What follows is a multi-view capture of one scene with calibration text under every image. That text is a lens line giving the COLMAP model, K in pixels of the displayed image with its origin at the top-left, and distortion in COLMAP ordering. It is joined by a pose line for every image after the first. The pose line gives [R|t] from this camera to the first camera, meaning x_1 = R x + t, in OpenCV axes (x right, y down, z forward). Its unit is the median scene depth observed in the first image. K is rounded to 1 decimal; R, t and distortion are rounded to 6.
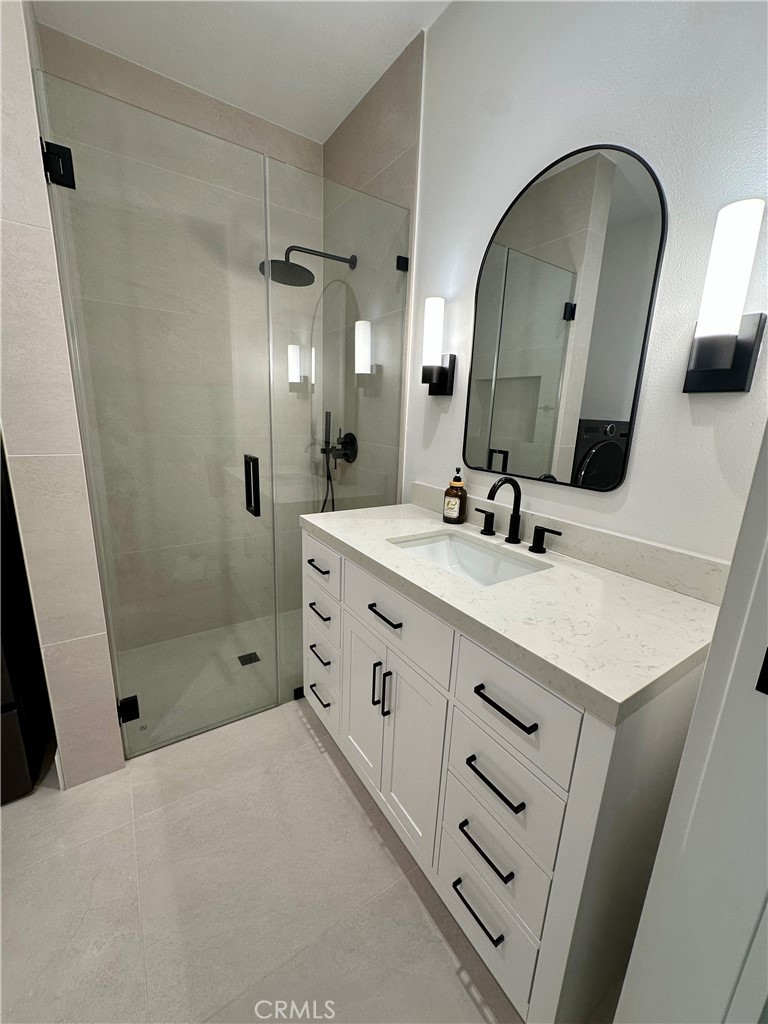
lens RADIAL K [[408.5, 0, 383.6], [0, 408.5, 514.3], [0, 0, 1]] dist [-0.004630, 0.000723]
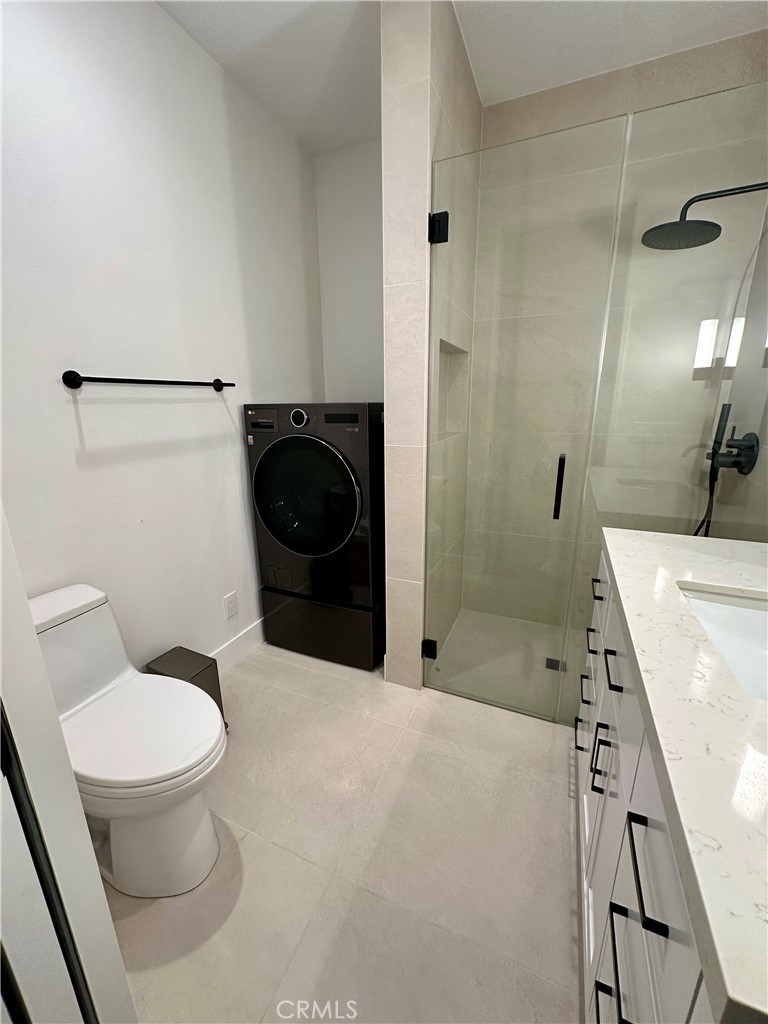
lens RADIAL K [[408.5, 0, 381.0], [0, 408.5, 514.1], [0, 0, 1]] dist [-0.004630, 0.000723]
pose [[0.542121, 0.180247, -0.820741, 0.245850], [-0.172064, 0.979839, 0.101534, -0.032046], [0.822495, 0.086177, 0.562206, 0.121632]]
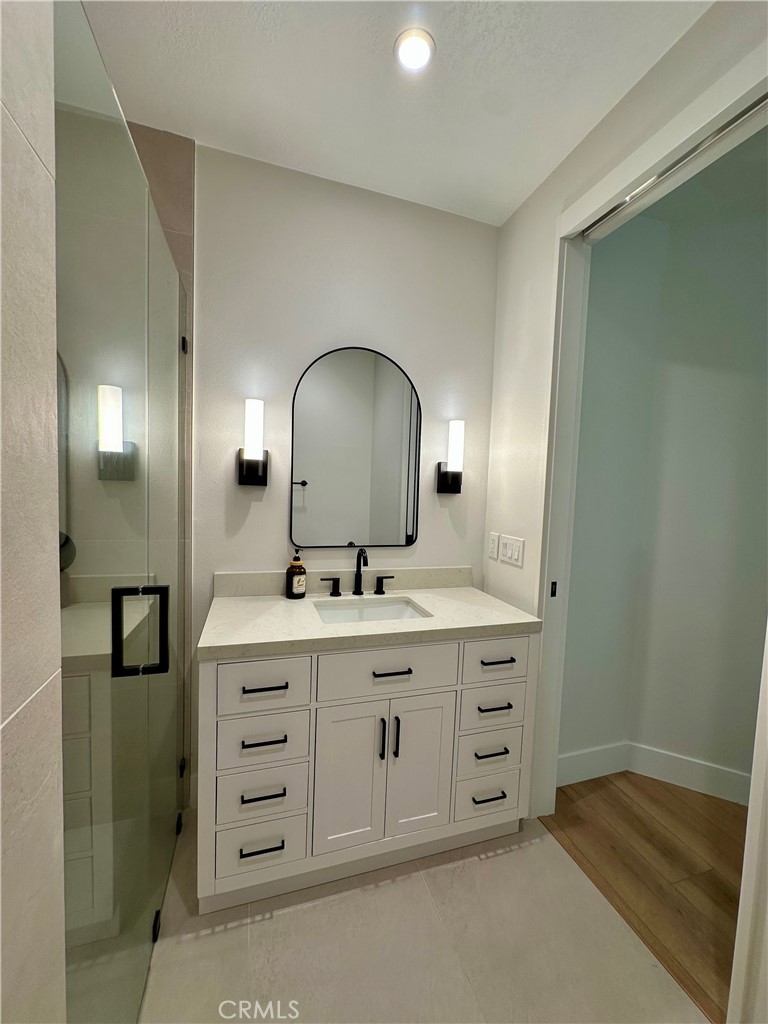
lens RADIAL K [[408.5, 0, 388.1], [0, 408.5, 509.9], [0, 0, 1]] dist [-0.004630, 0.000723]
pose [[0.260229, -0.082373, 0.962027, -0.829702], [0.198481, 0.979640, 0.030192, -0.200702], [-0.944927, 0.183087, 0.271280, 0.417440]]
